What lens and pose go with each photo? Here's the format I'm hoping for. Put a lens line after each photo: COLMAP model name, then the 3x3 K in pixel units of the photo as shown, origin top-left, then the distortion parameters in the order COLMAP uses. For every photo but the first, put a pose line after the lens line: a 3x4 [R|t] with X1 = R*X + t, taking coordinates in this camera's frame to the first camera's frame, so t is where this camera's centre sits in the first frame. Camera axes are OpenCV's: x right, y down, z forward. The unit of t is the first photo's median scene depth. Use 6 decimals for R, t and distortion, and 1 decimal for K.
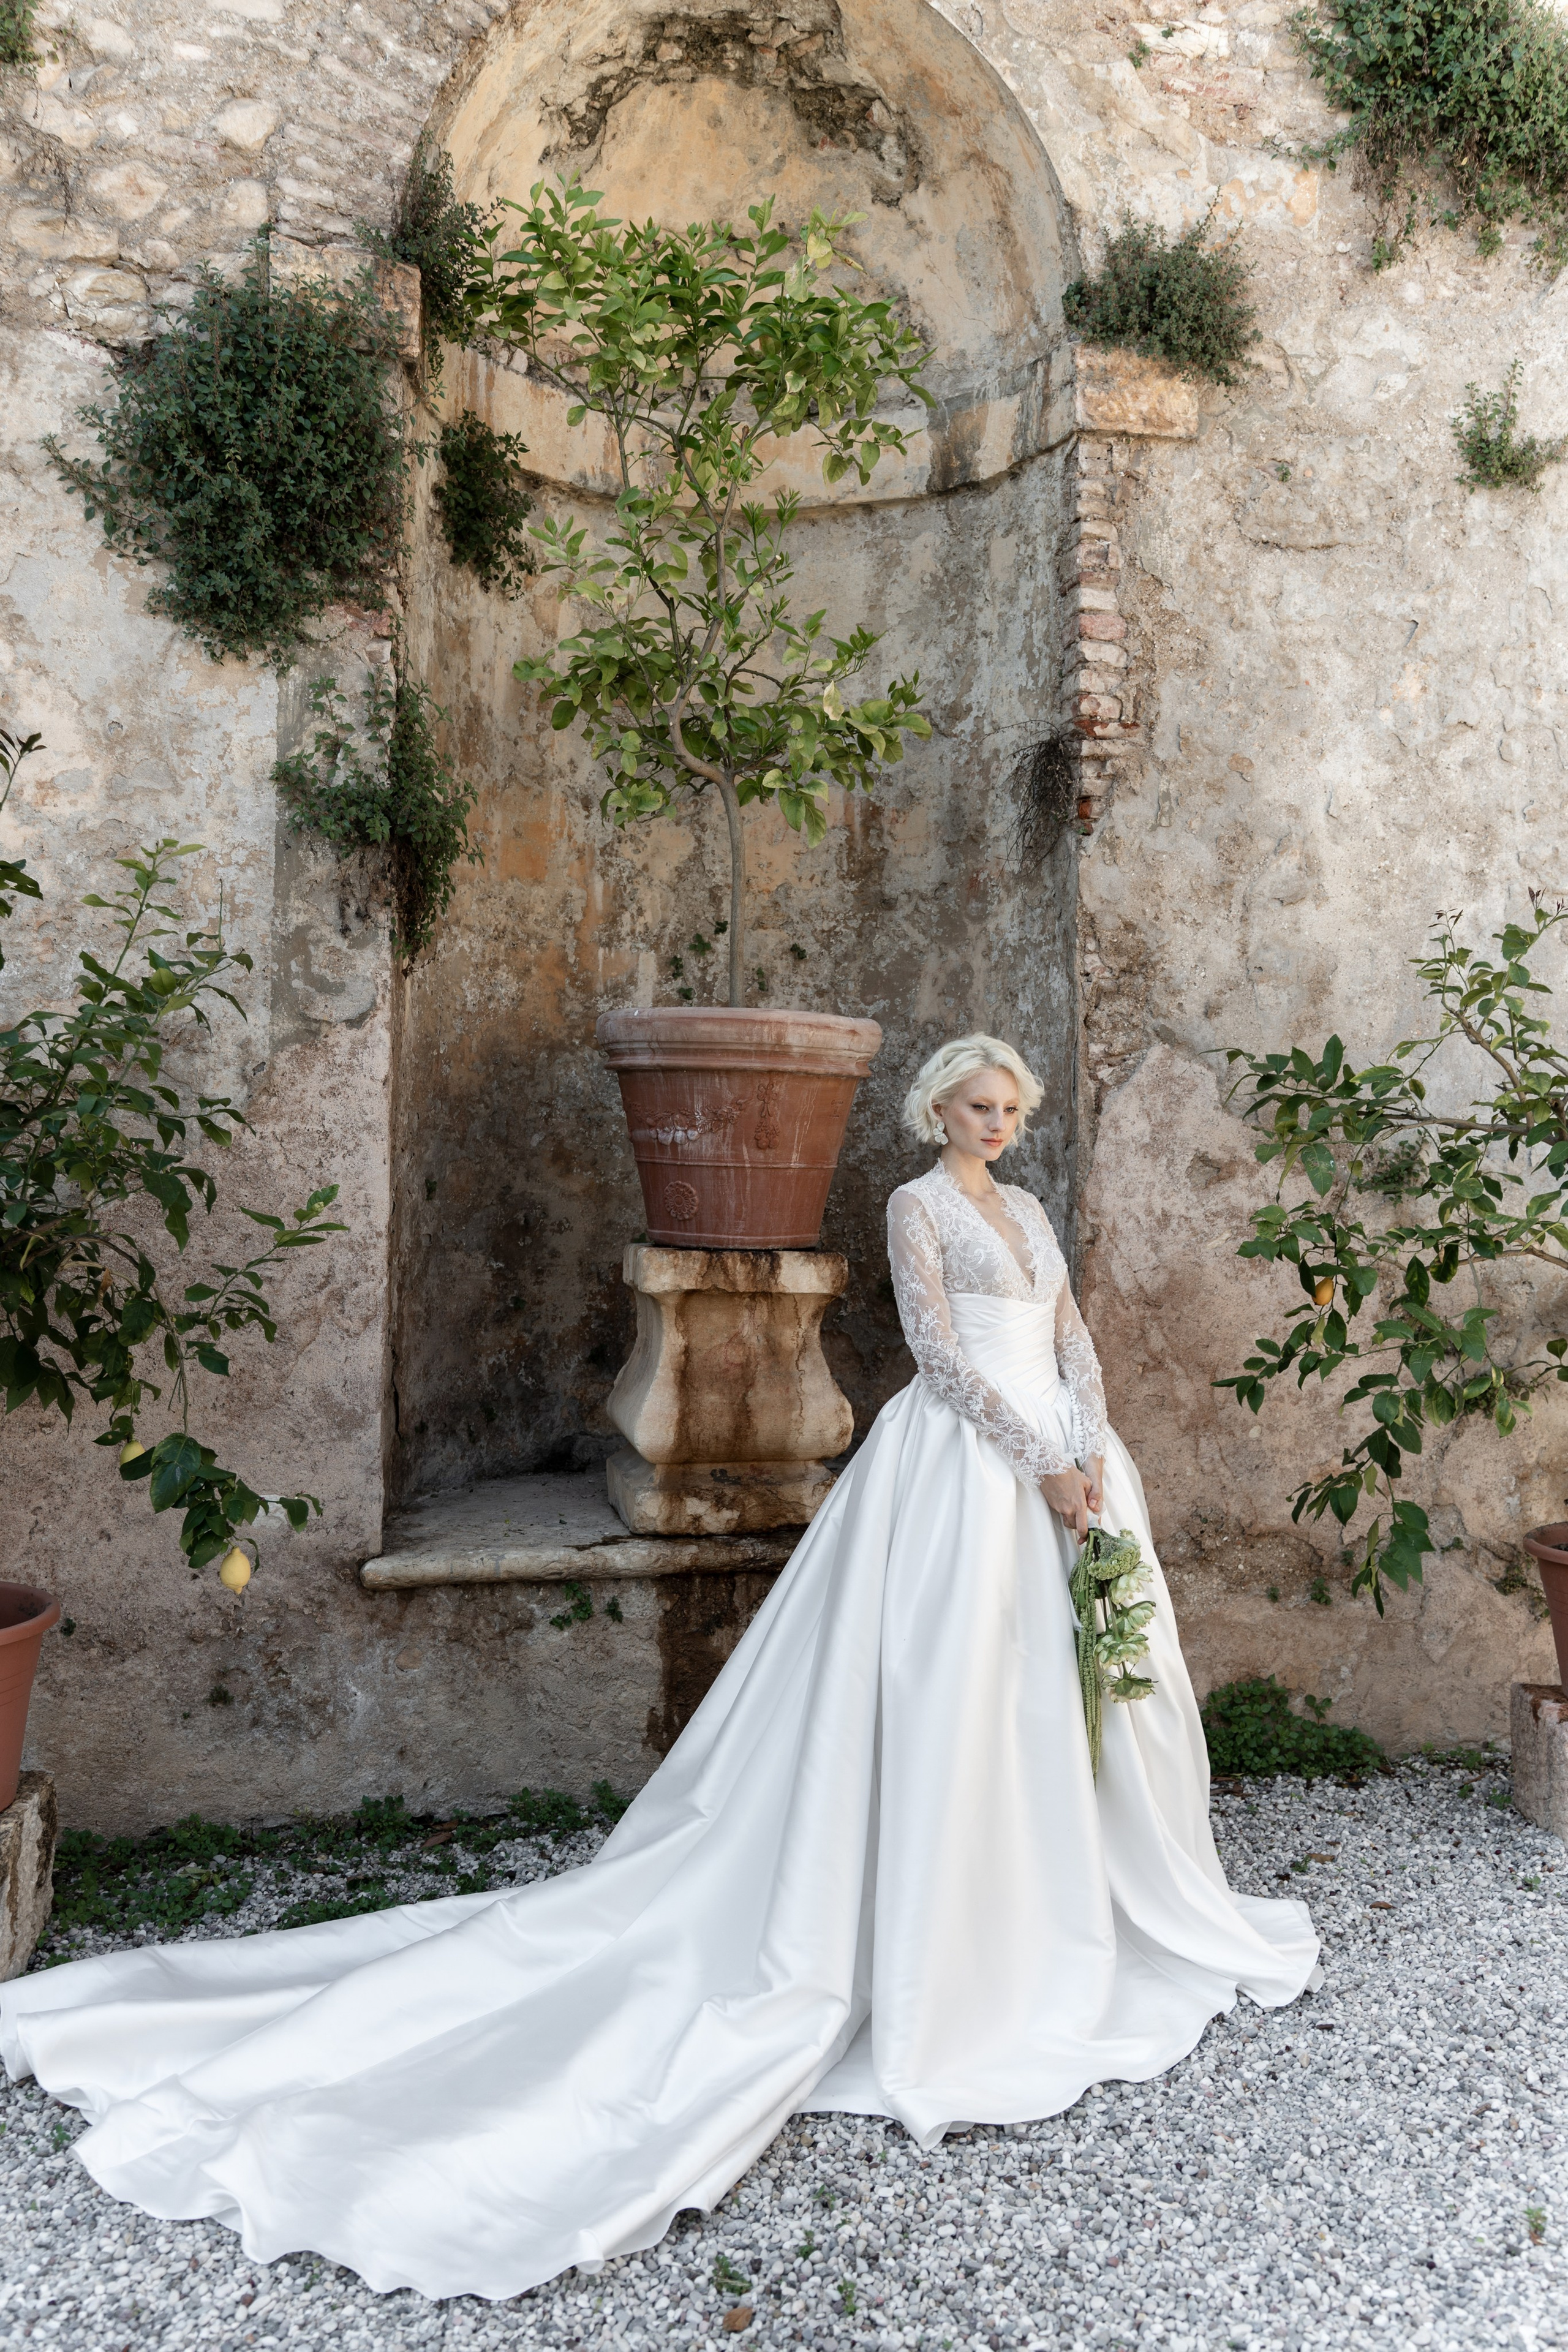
lens RADIAL K [[1892.3, 0, 786.5], [0, 1892.3, 1167.8], [0, 0, 1]] dist [0.006555, 0.001475]
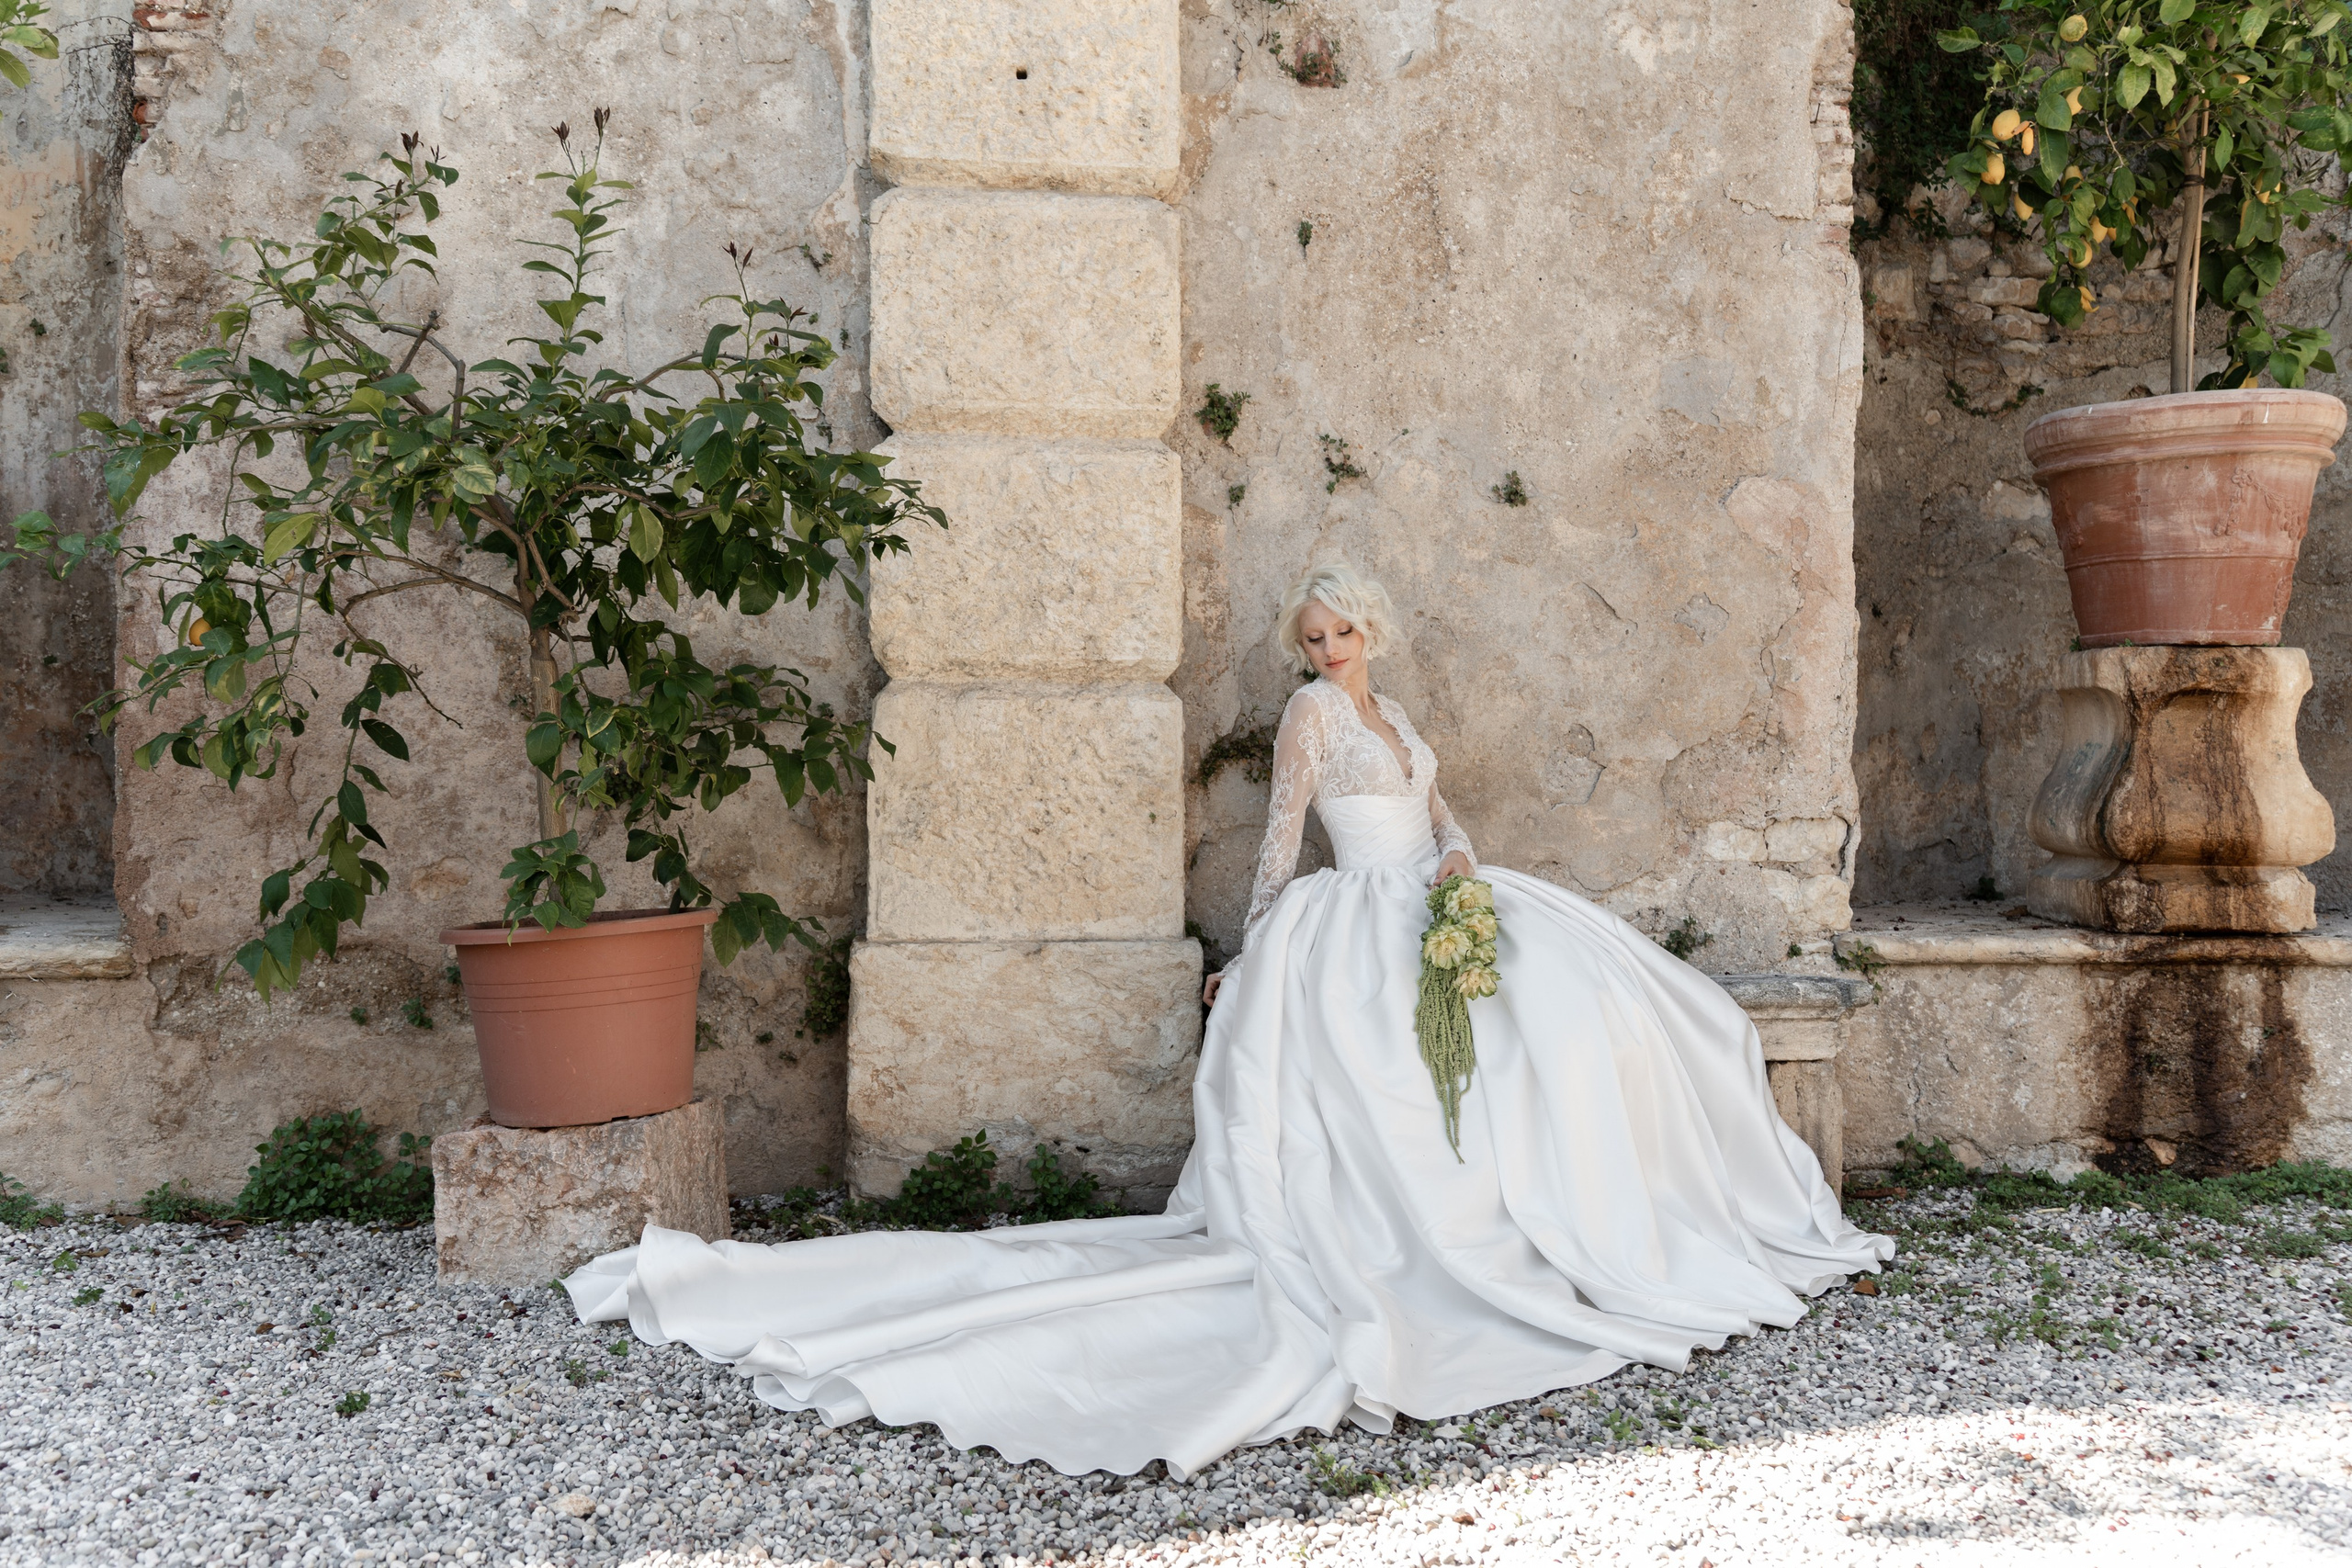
lens RADIAL K [[1892.1, 0, 1173.9], [0, 1892.1, 797.6], [0, 0, 1]] dist [0.006555, 0.001475]
pose [[0.998179, -0.011625, -0.059185, 0.676185], [0.011841, 0.999924, 0.003293, 0.126514], [0.059143, -0.003988, 0.998242, 0.159439]]
